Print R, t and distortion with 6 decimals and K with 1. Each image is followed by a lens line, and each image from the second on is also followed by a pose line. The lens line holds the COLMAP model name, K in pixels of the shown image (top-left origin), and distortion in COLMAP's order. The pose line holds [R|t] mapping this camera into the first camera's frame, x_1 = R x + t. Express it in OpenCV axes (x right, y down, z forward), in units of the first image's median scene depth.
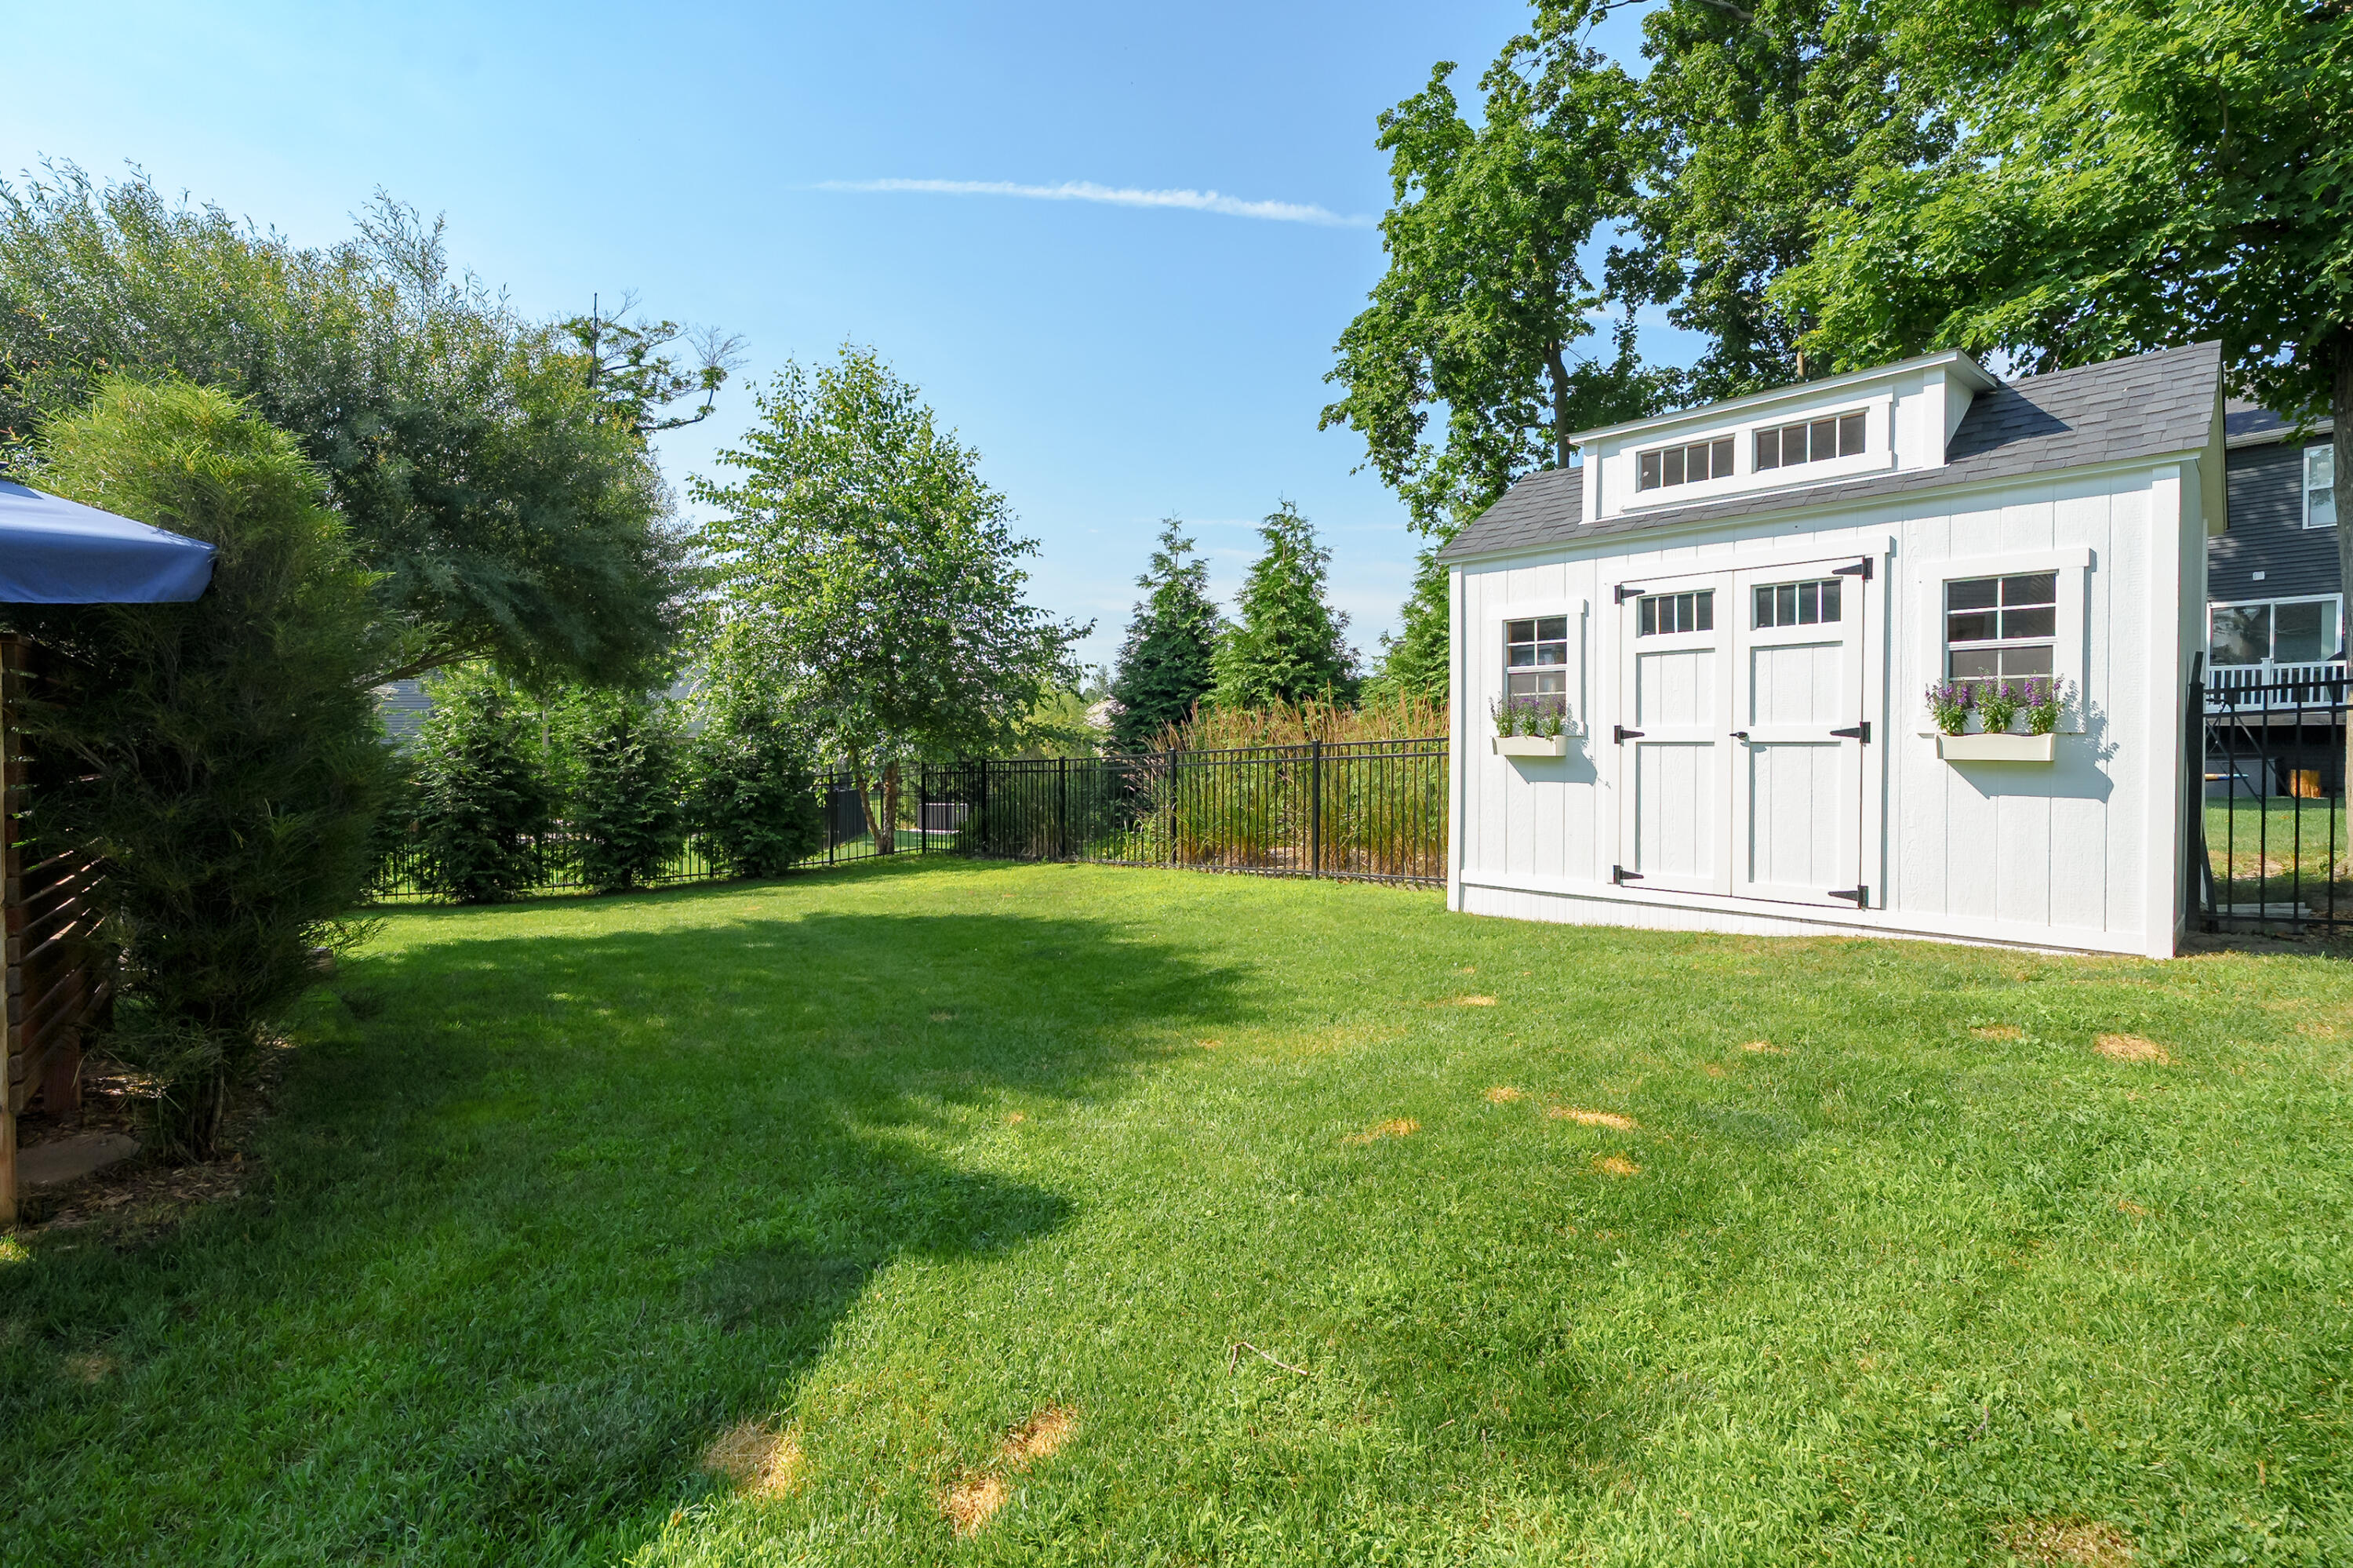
lens RADIAL K [[1063.1, 0, 1165.9], [0, 1063.1, 768.2], [0, 0, 1]] dist [-0.005017, -0.000202]
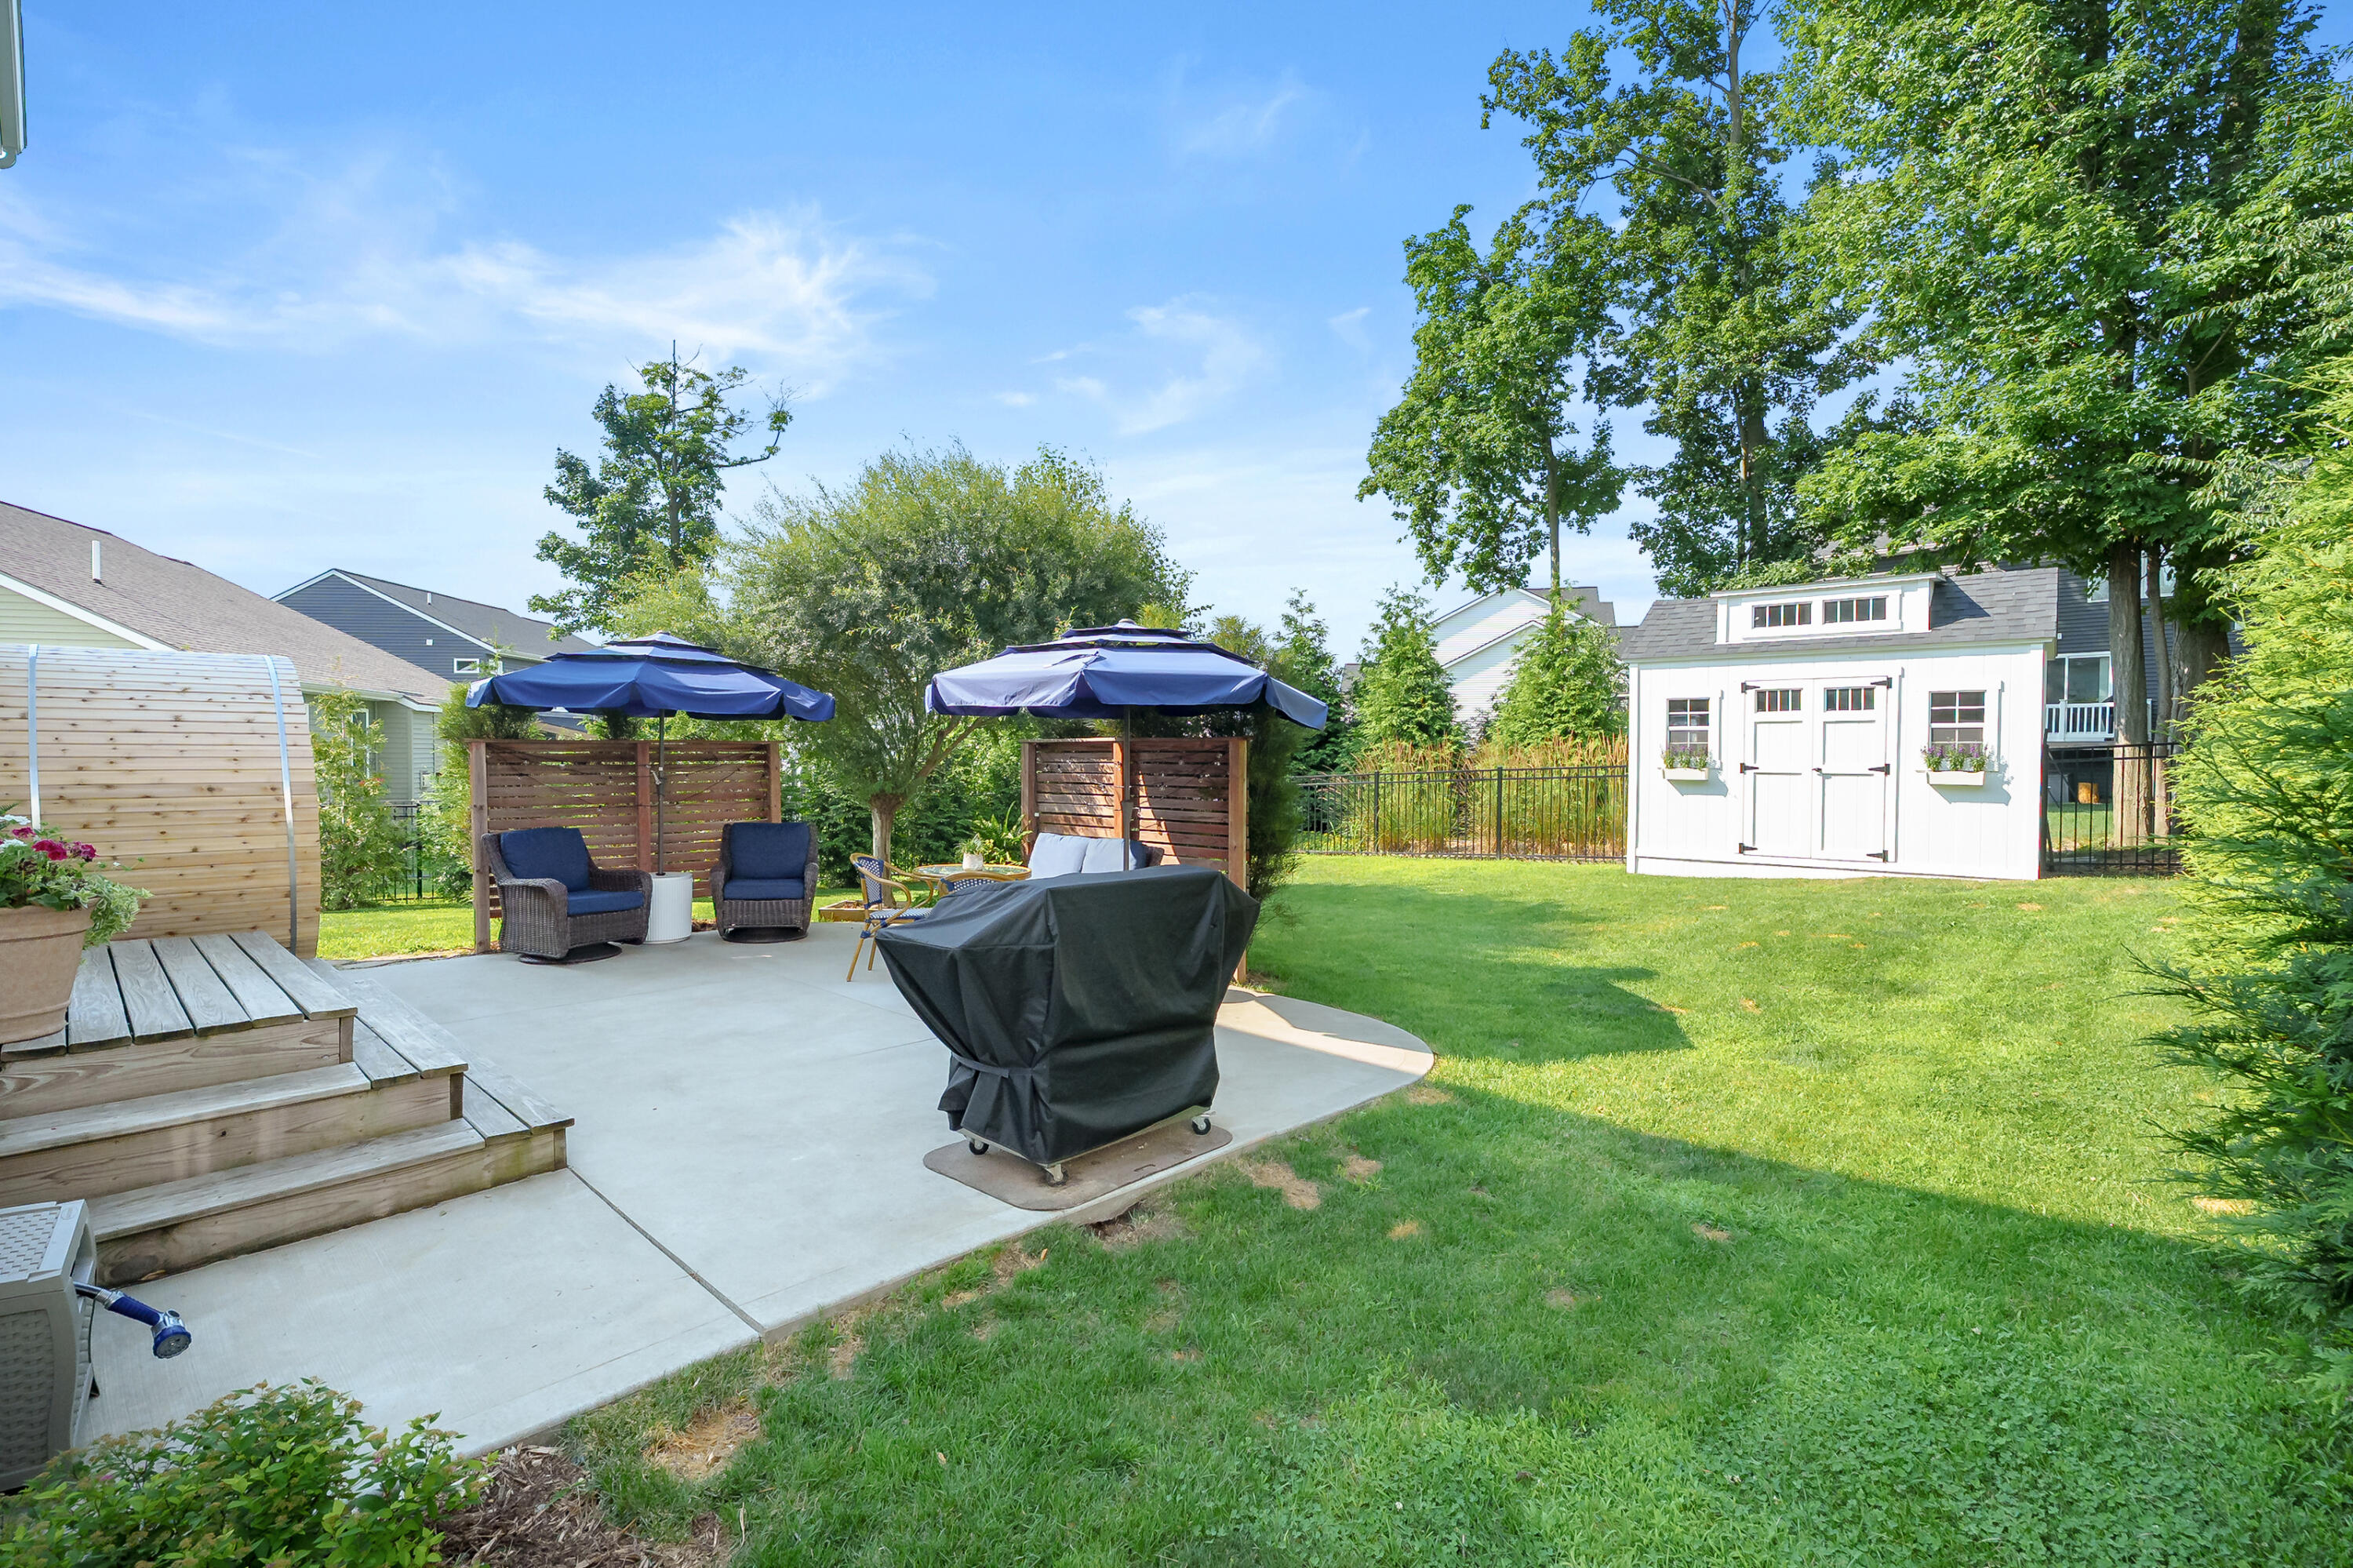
lens RADIAL K [[1063.1, 0, 1185.8], [0, 1063.1, 785.2], [0, 0, 1]] dist [-0.005017, -0.000202]
pose [[0.992825, -0.000472, 0.119573, -0.656247], [-0.000438, 0.999971, 0.007582, -0.015475], [-0.119573, -0.007580, 0.992796, -0.591494]]
